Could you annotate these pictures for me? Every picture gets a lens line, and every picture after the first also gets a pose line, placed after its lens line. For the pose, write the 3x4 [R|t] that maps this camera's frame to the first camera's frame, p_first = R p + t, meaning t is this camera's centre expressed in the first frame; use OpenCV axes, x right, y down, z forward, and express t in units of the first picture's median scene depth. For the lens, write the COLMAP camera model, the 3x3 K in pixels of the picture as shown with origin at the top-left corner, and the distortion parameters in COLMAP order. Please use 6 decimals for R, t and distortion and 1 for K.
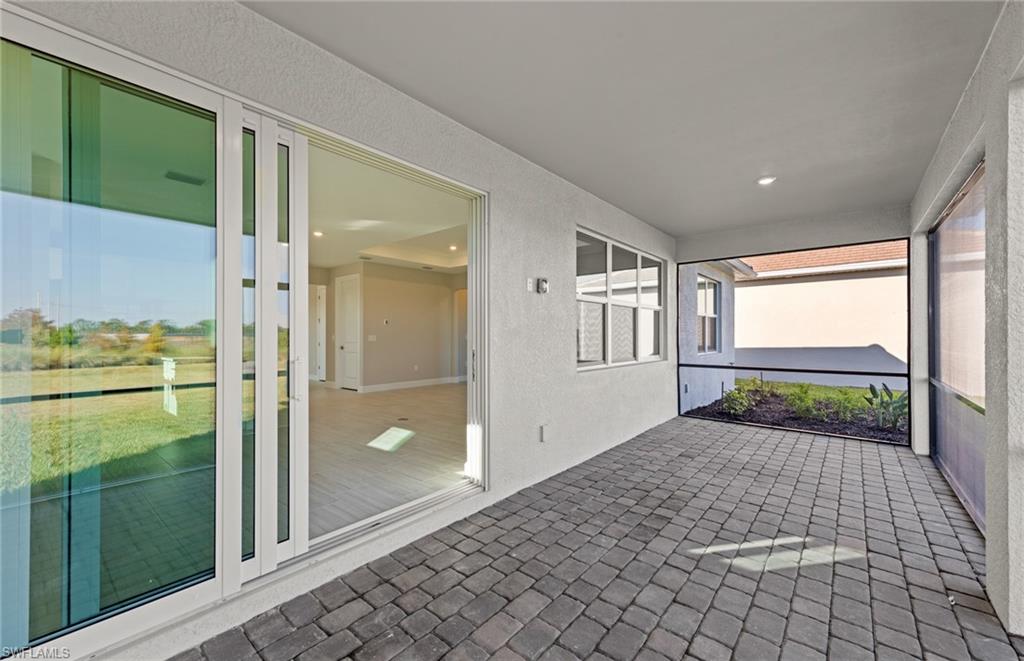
lens RADIAL K [[403.8, 0, 510.1], [0, 403.8, 334.5], [0, 0, 1]] dist [0.011520, -0.000814]
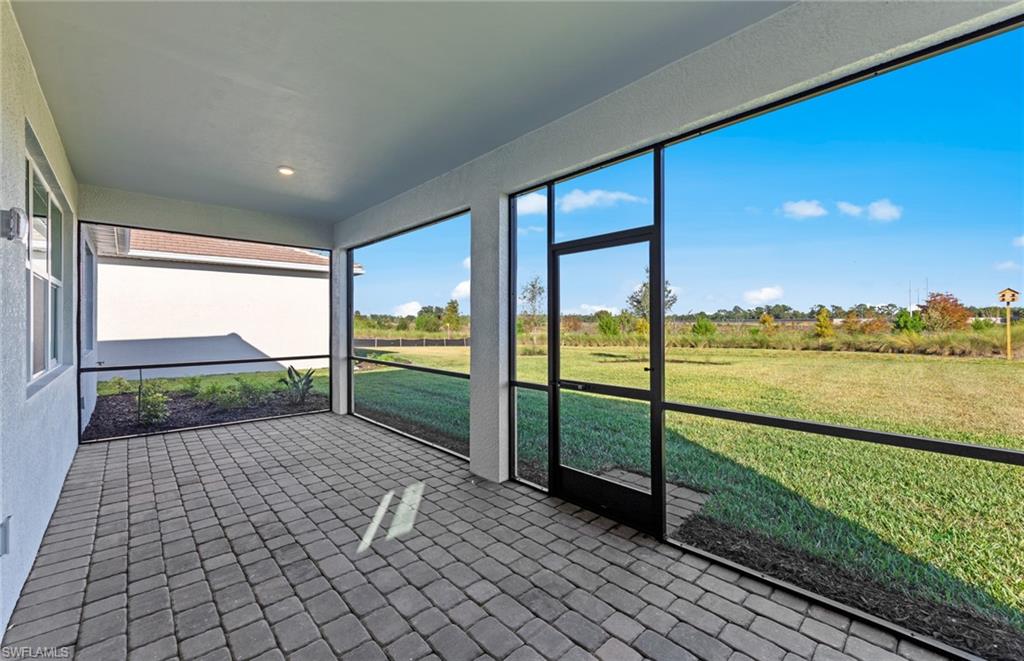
lens RADIAL K [[403.8, 0, 518.2], [0, 403.8, 319.4], [0, 0, 1]] dist [0.011520, -0.000814]
pose [[0.129285, 0.010195, 0.991555, -0.294308], [0.001649, 0.999944, -0.010496, -0.002975], [-0.991606, 0.002992, 0.129261, 0.317673]]
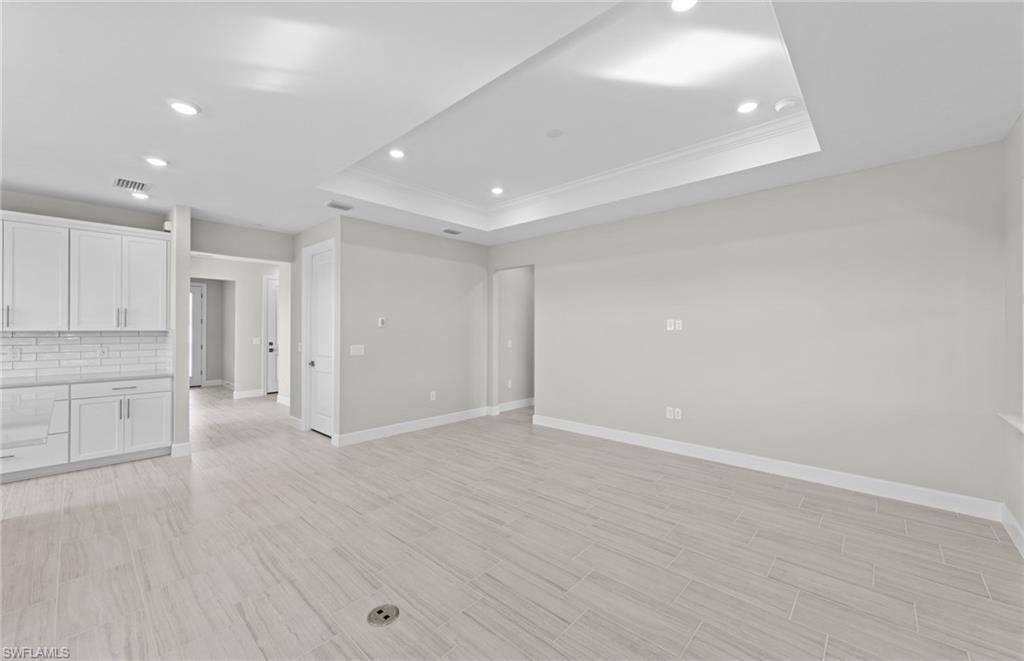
lens RADIAL K [[403.8, 0, 512.5], [0, 403.8, 328.1], [0, 0, 1]] dist [0.011520, -0.000814]
pose [[0.998244, 0.004253, -0.059078, -0.188269], [-0.004317, 0.999990, -0.000956, -0.049060], [0.059074, 0.001209, 0.998253, 0.973815]]
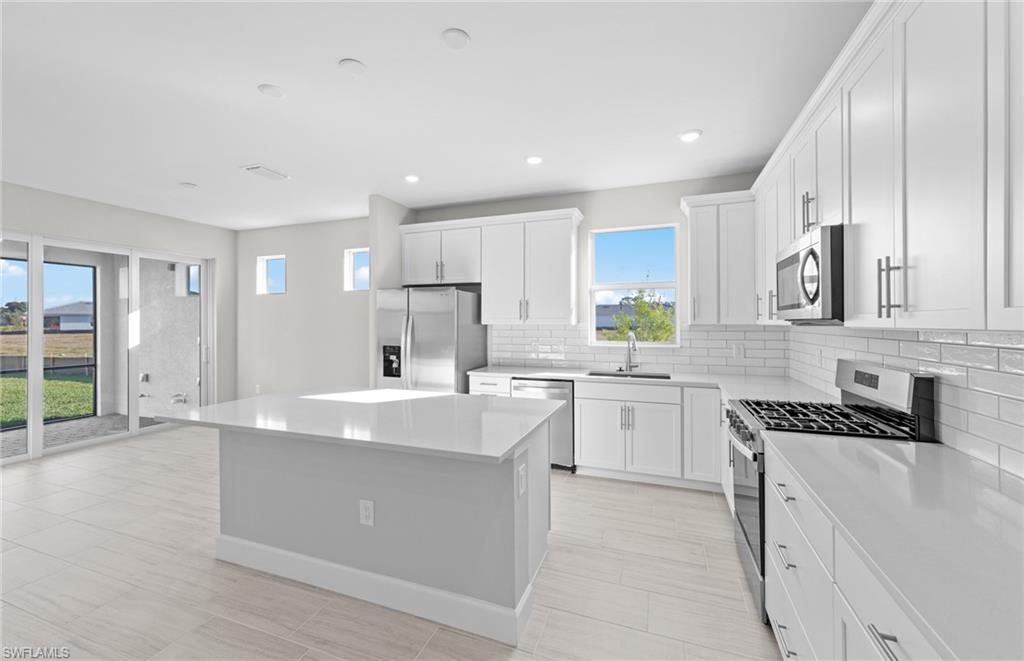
lens RADIAL K [[403.8, 0, 505.1], [0, 403.8, 320.5], [0, 0, 1]] dist [0.011520, -0.000814]
pose [[-0.947411, 0.003151, -0.320005, -1.048784], [0.005625, 0.999961, -0.006807, -0.043438], [0.319971, -0.008249, -0.947391, 2.120065]]
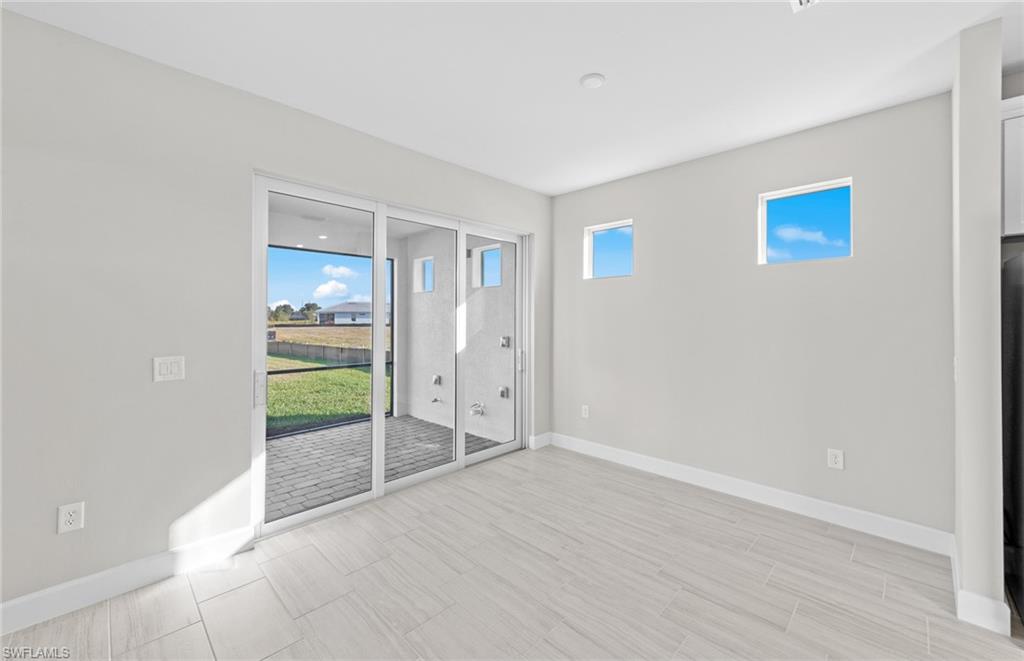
lens RADIAL K [[403.8, 0, 510.2], [0, 403.8, 313.7], [0, 0, 1]] dist [0.011520, -0.000814]
pose [[-0.996276, 0.001810, 0.086198, -0.543837], [0.000388, 0.999863, -0.016520, -0.046700], [-0.086216, -0.016425, -0.996141, 1.475599]]
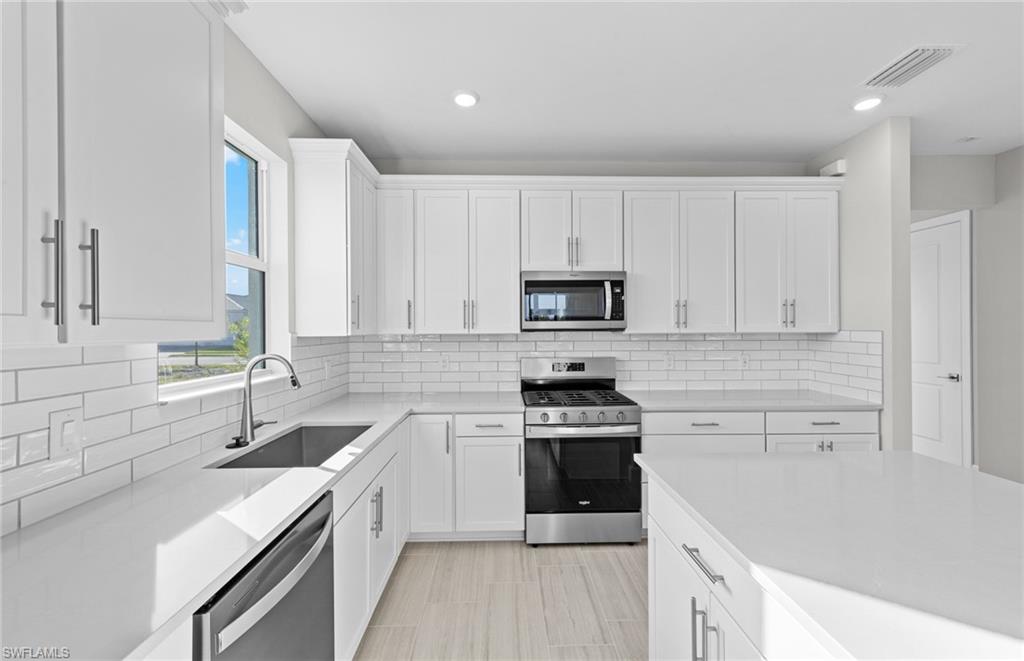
lens RADIAL K [[403.8, 0, 515.5], [0, 403.8, 328.8], [0, 0, 1]] dist [0.011520, -0.000814]
pose [[0.666849, -0.001654, -0.745191, -1.122507], [0.003696, 0.999993, 0.001088, -0.047771], [0.745183, -0.003480, 0.666850, 1.153285]]
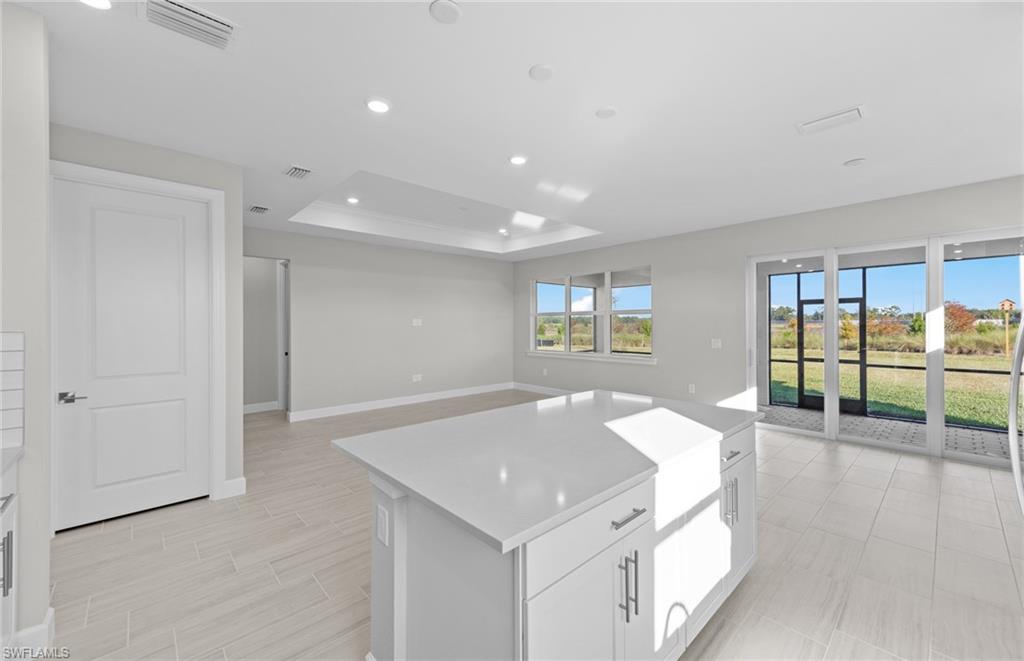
lens RADIAL K [[403.8, 0, 515.1], [0, 403.8, 320.3], [0, 0, 1]] dist [0.011520, -0.000814]
pose [[0.134533, 0.011534, 0.990842, -1.607265], [0.002118, 0.999927, -0.011927, -0.048858], [-0.990907, 0.003703, 0.134498, 1.479627]]
